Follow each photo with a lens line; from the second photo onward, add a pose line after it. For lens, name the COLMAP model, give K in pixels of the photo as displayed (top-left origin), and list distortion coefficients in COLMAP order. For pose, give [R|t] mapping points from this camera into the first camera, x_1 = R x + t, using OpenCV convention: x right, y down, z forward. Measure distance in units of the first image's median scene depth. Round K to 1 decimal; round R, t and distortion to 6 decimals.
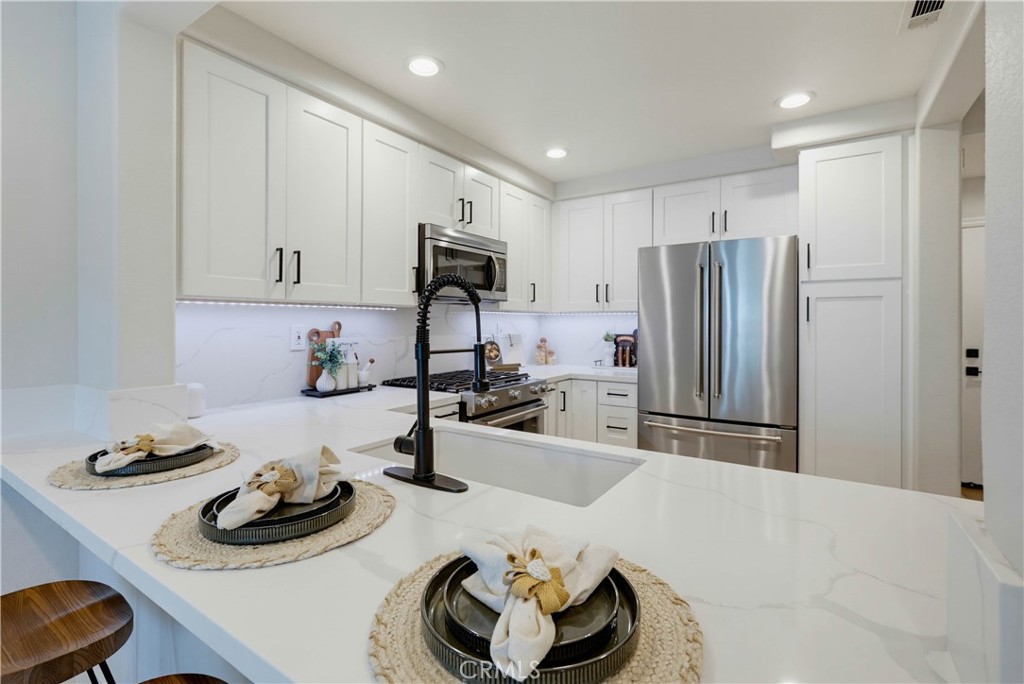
lens RADIAL K [[461.6, 0, 513.0], [0, 461.6, 322.9], [0, 0, 1]] dist [0.000118, 0.000018]
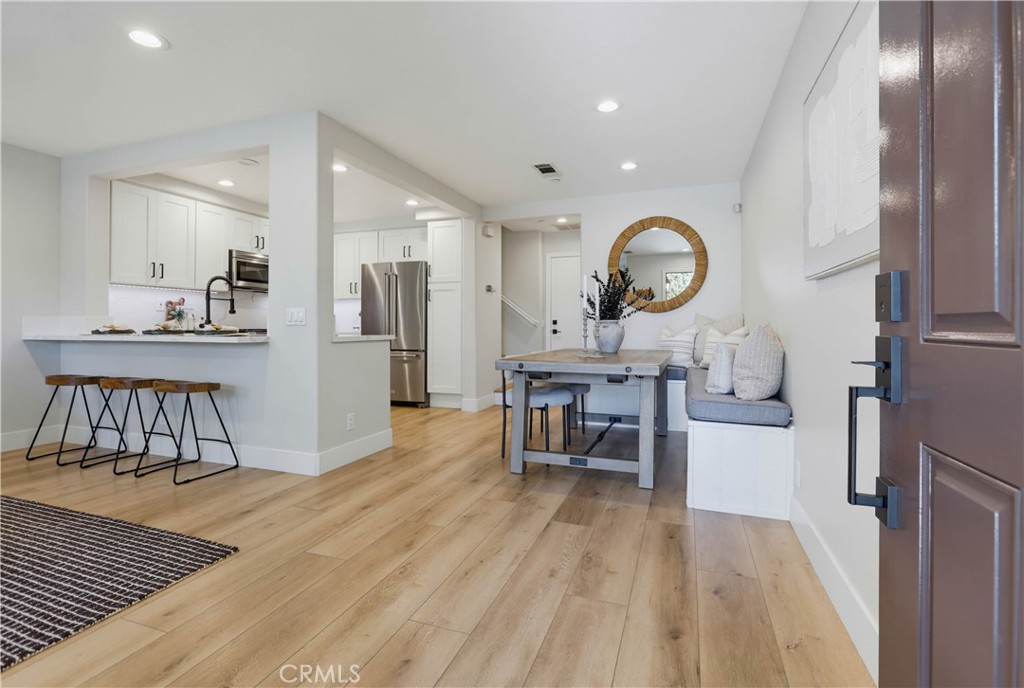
lens RADIAL K [[471.7, 0, 511.6], [0, 471.7, 322.9], [0, 0, 1]] dist [0.000226, -0.000049]
pose [[0.972209, 0.000540, 0.234114, 0.522356], [0.001022, 0.999978, -0.006548, 0.119786], [-0.234113, 0.006605, 0.972187, -1.306390]]
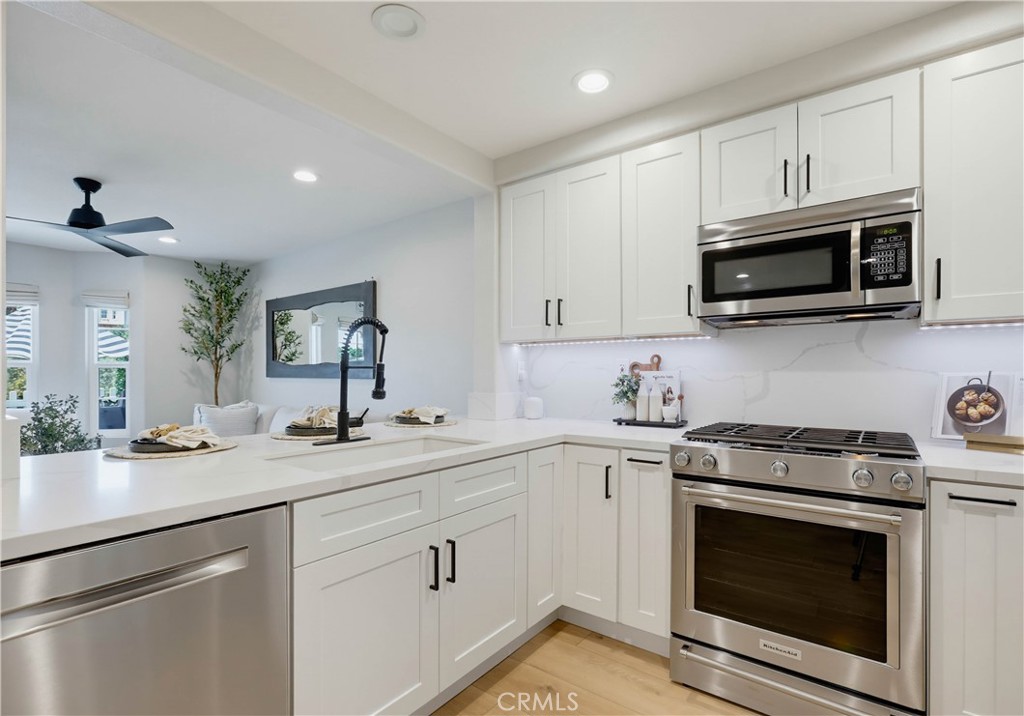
lens RADIAL K [[498.6, 0, 510.6], [0, 498.6, 373.2], [0, 0, 1]] dist [0.001440, 0.000362]
pose [[-0.062412, -0.001281, -0.998050, 0.710696], [0.000376, 0.999999, -0.001307, 0.038483], [0.998050, -0.000457, -0.062411, 0.746602]]
